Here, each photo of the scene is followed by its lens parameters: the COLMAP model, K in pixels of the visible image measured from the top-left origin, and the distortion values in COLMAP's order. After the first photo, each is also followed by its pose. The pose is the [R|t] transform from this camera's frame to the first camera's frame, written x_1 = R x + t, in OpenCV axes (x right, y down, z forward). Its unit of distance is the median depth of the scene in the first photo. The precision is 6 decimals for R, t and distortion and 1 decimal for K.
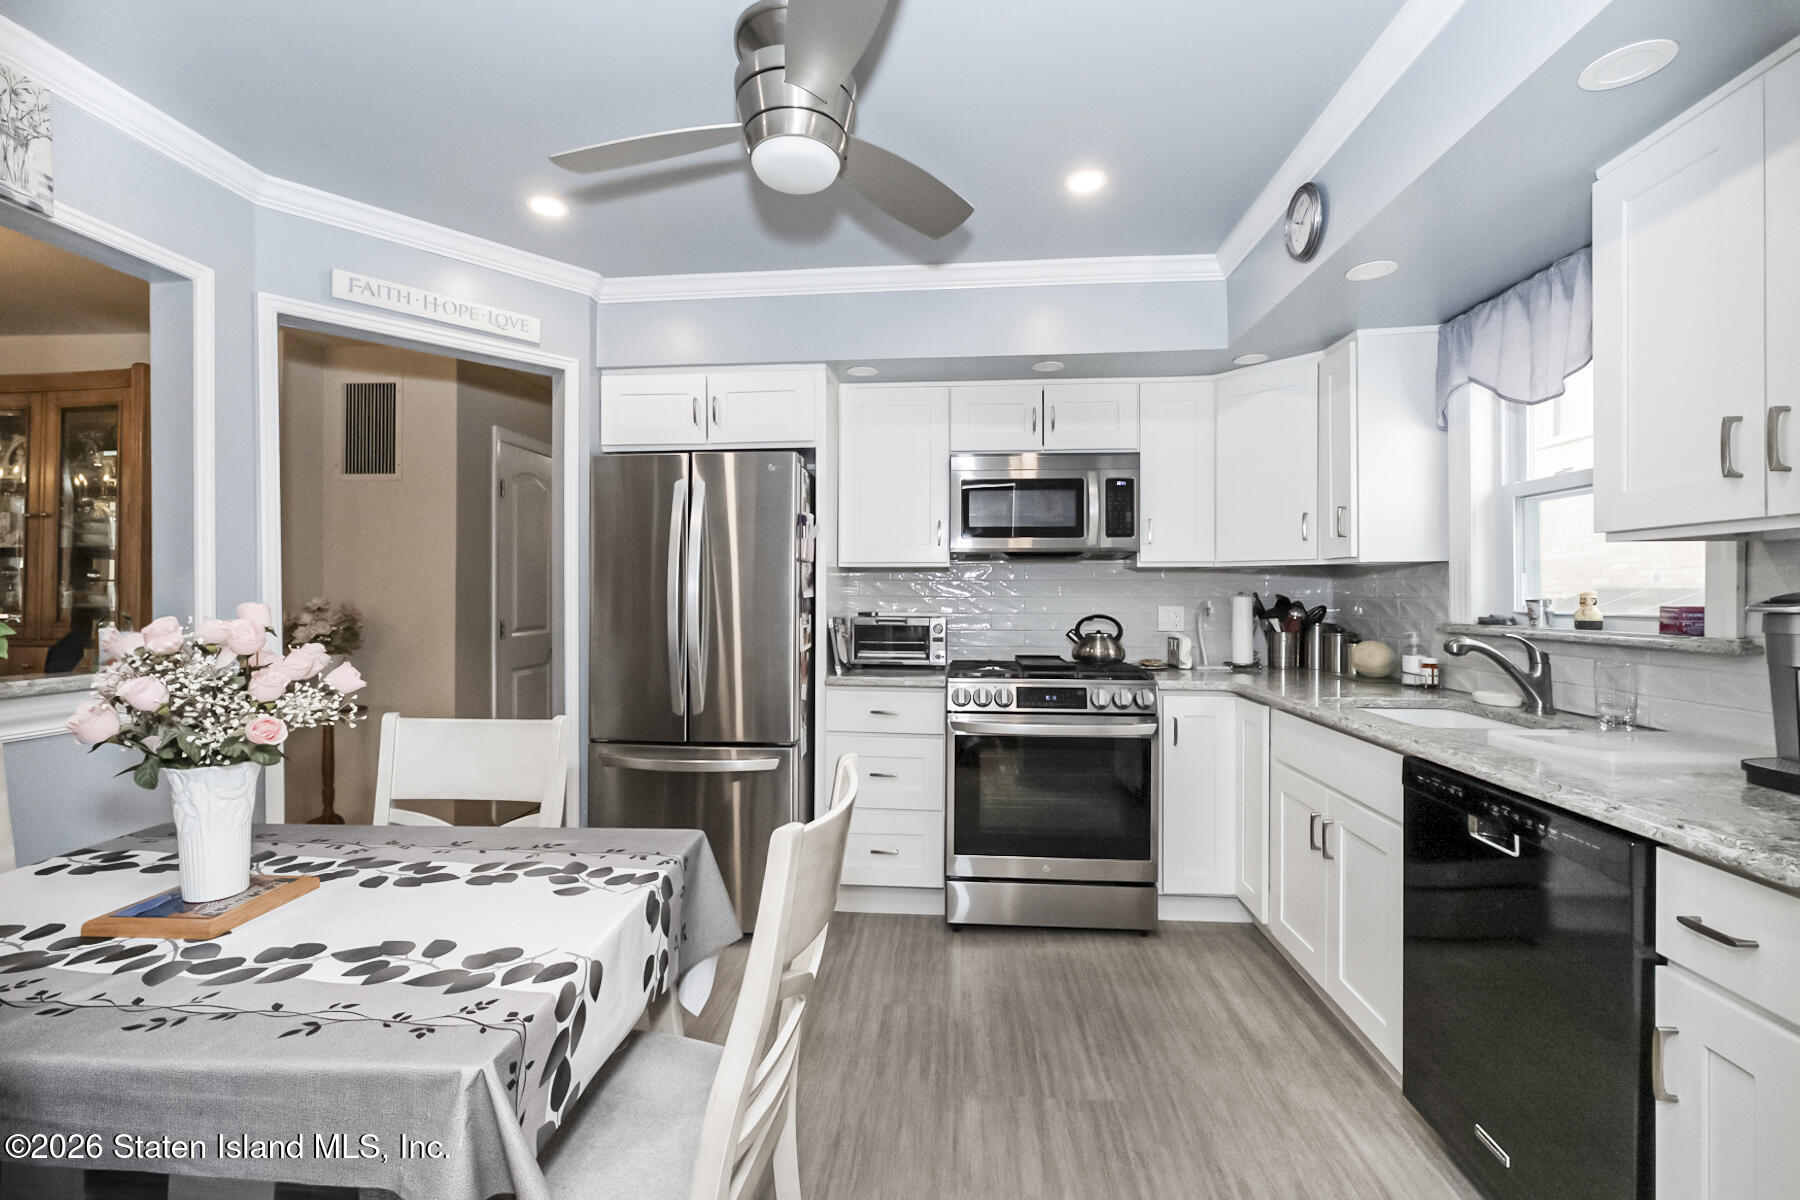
lens RADIAL K [[781.1, 0, 896.8], [0, 781.1, 590.8], [0, 0, 1]] dist [0.002627, 0.000068]
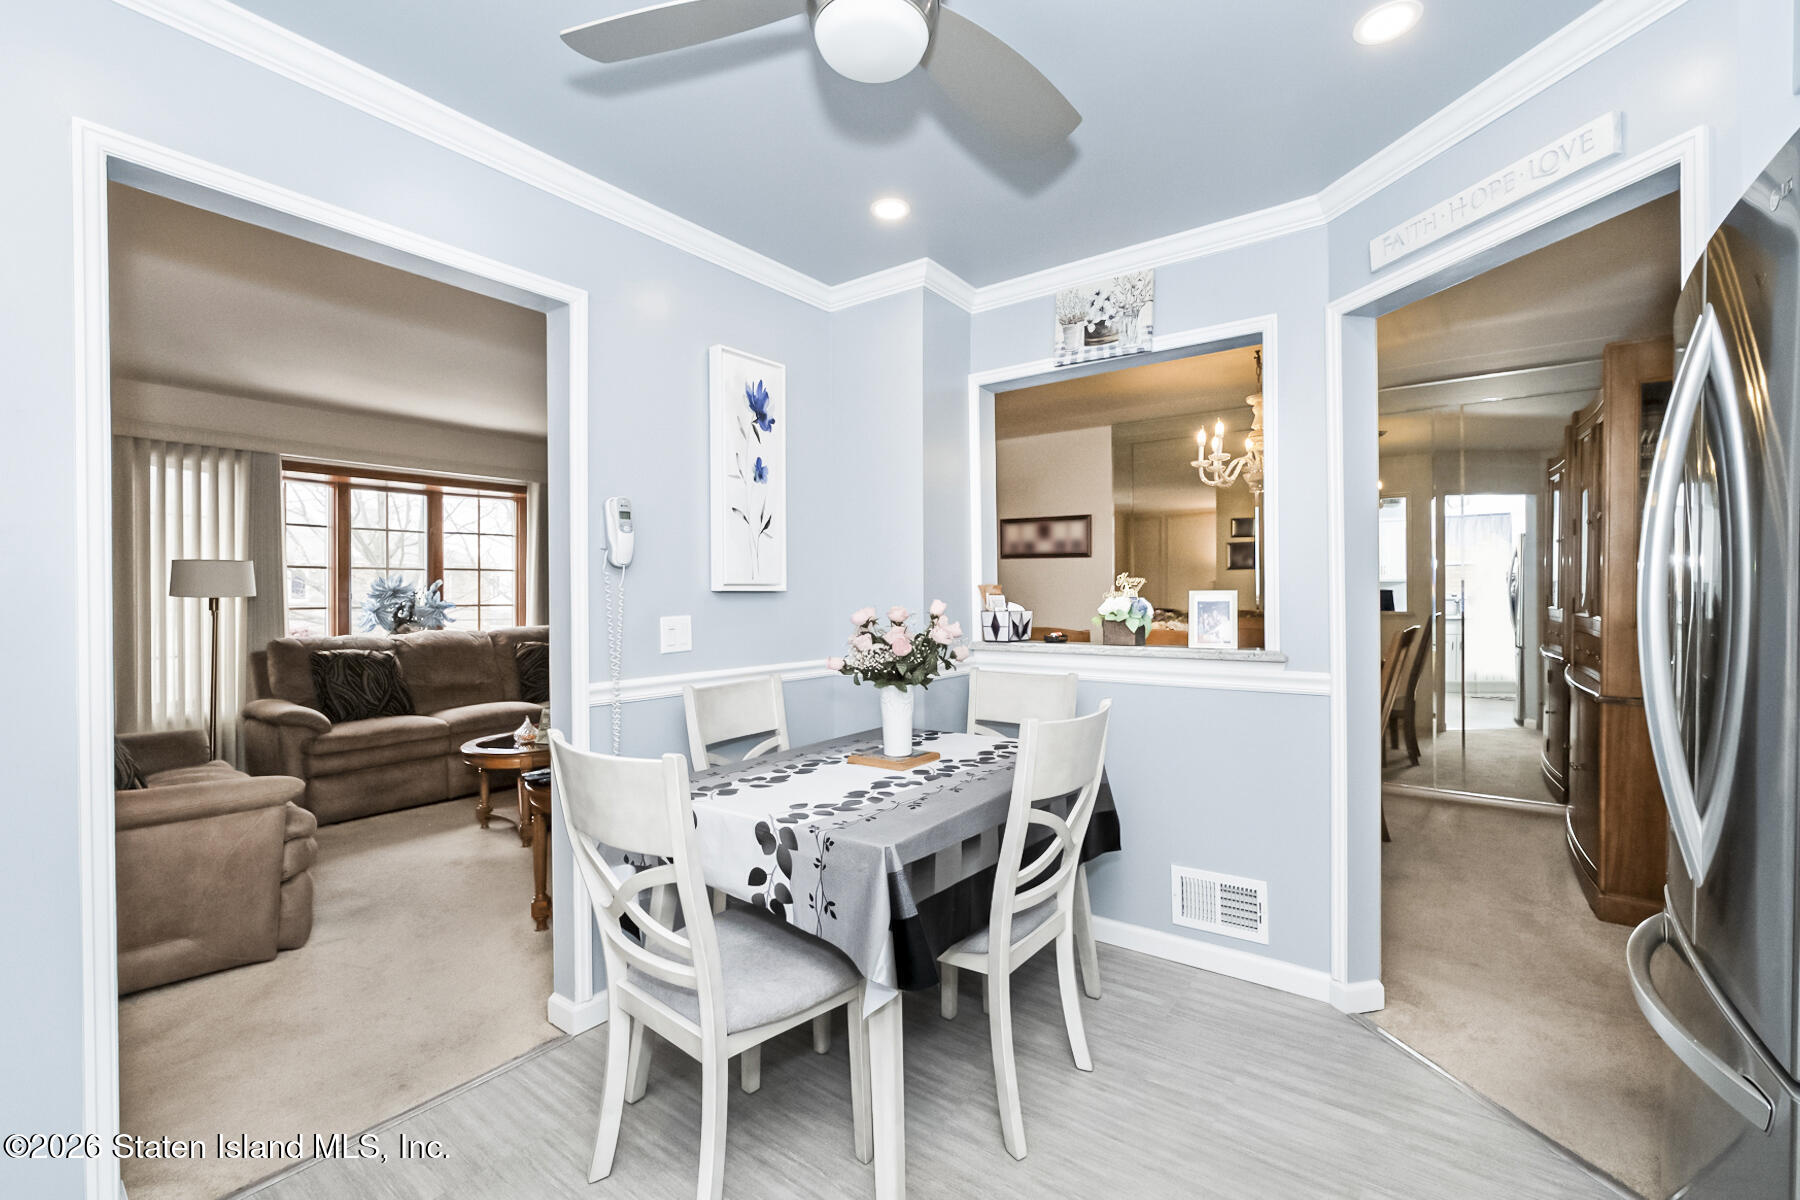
lens RADIAL K [[781.1, 0, 900.1], [0, 781.1, 602.1], [0, 0, 1]] dist [0.002627, 0.000068]
pose [[-0.533953, 0.004116, -0.845504, 0.617960], [0.002454, 0.999991, 0.003319, 0.015487], [0.845510, -0.000303, -0.533959, 1.767316]]
